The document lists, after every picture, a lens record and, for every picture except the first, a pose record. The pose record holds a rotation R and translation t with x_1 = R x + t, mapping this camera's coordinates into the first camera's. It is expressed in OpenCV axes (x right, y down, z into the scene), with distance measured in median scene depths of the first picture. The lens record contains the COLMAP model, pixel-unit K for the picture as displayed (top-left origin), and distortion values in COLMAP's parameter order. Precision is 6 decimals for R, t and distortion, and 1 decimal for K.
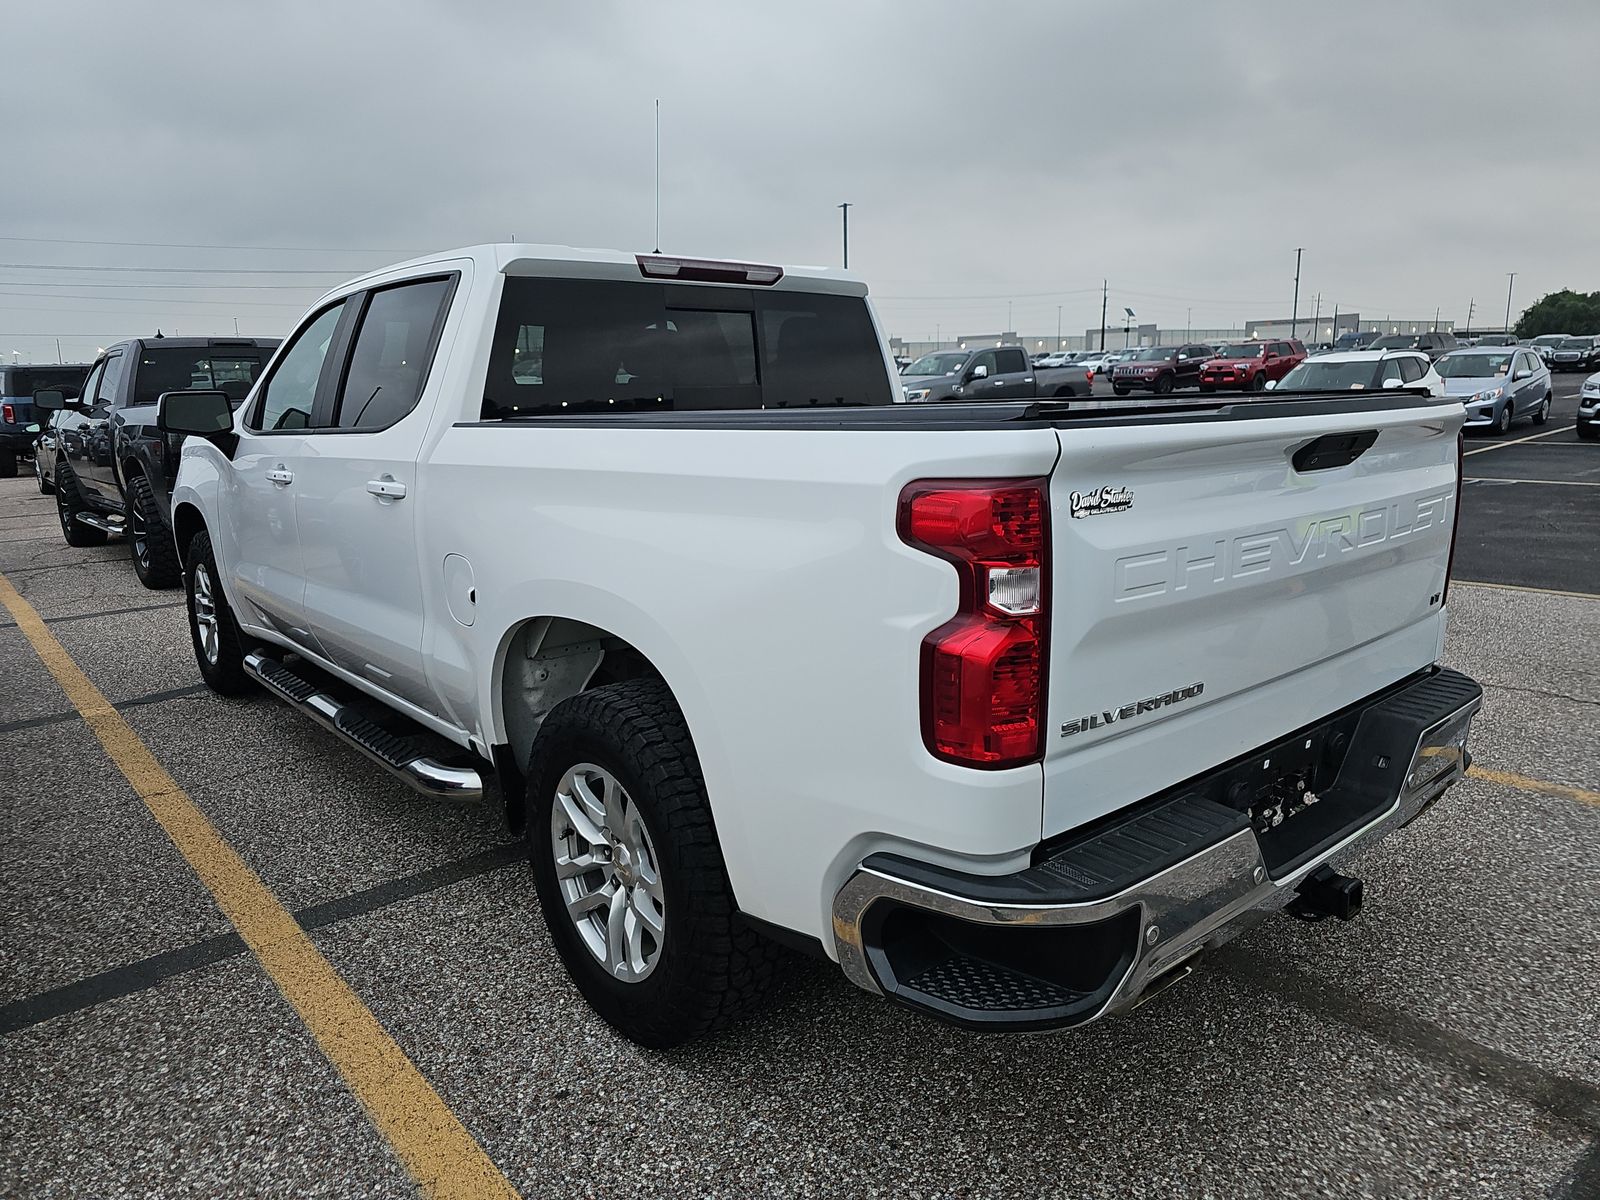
lens RADIAL K [[1067.7, 0, 800.0], [0, 1067.7, 600.0], [0, 0, 1]] dist [0.046475, -0.050601]
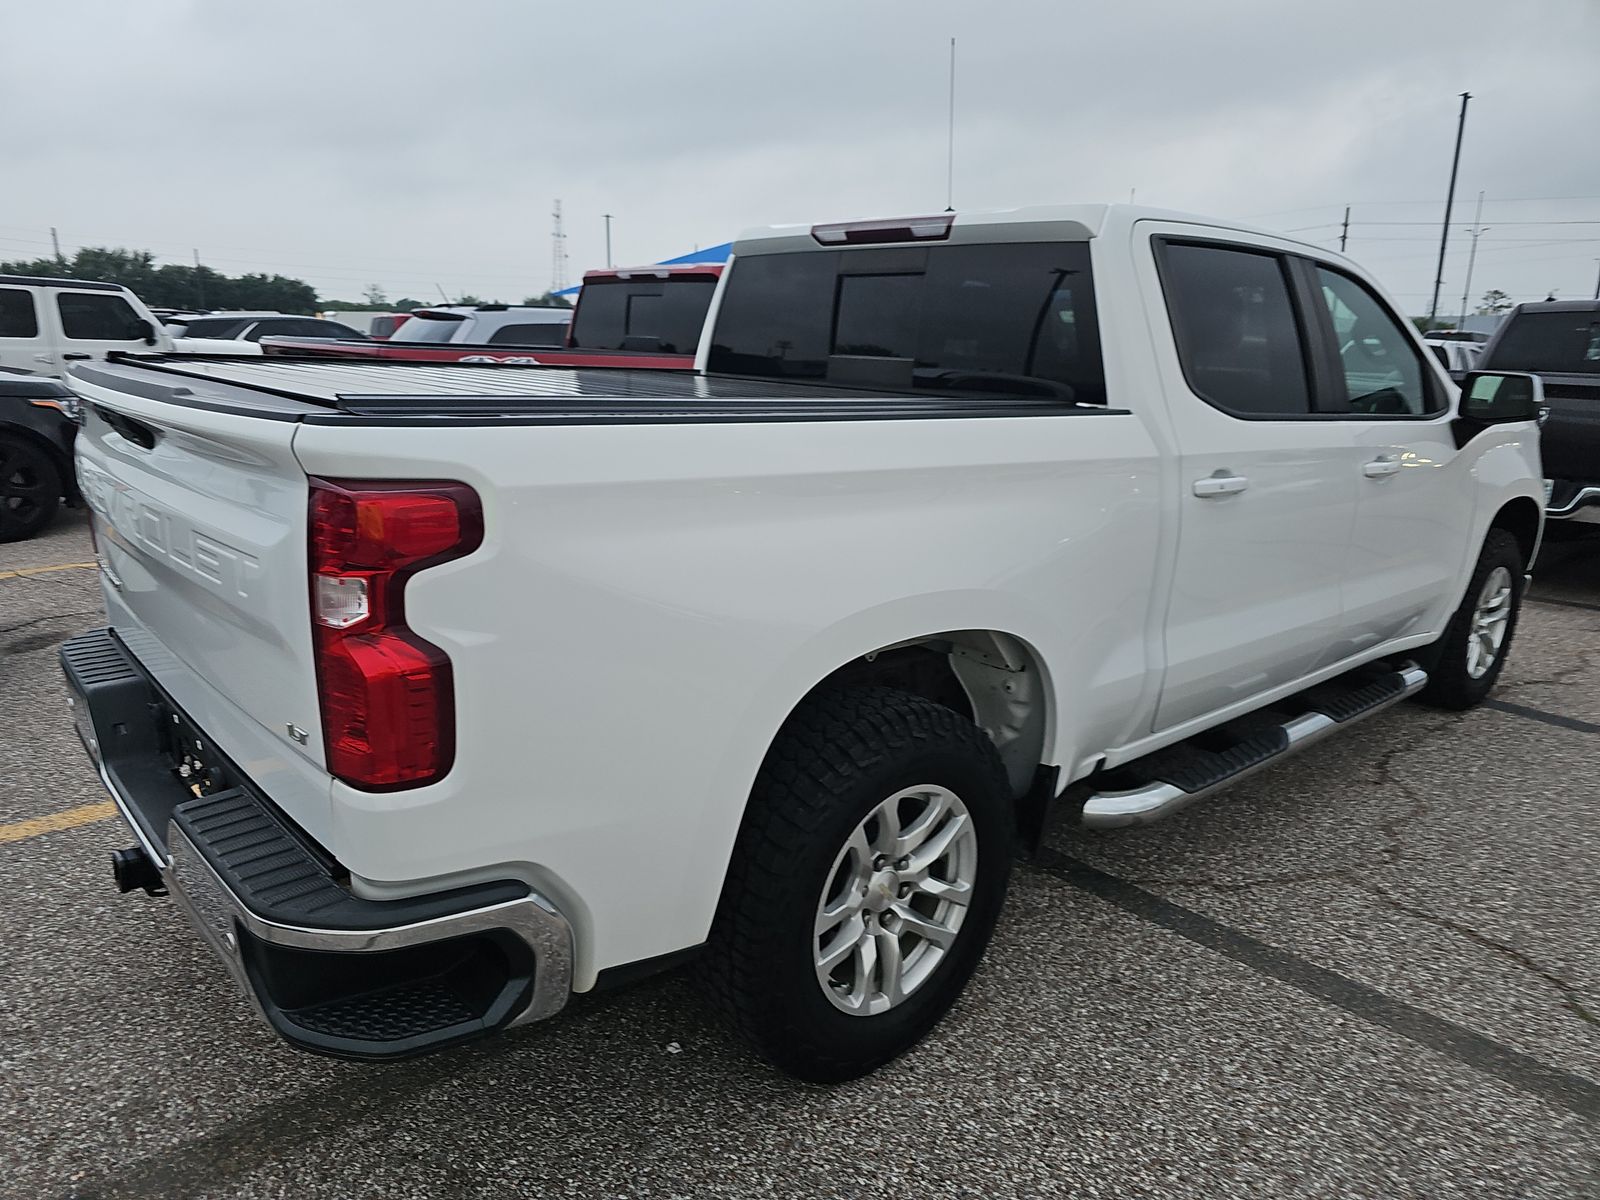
lens RADIAL K [[1067.7, 0, 800.0], [0, 1067.7, 600.0], [0, 0, 1]] dist [0.046475, -0.050601]
pose [[0.017058, 0.263696, -0.964455, 0.945286], [-0.232331, 0.939238, 0.252692, -0.237886], [0.972487, 0.219762, 0.077287, 0.983636]]
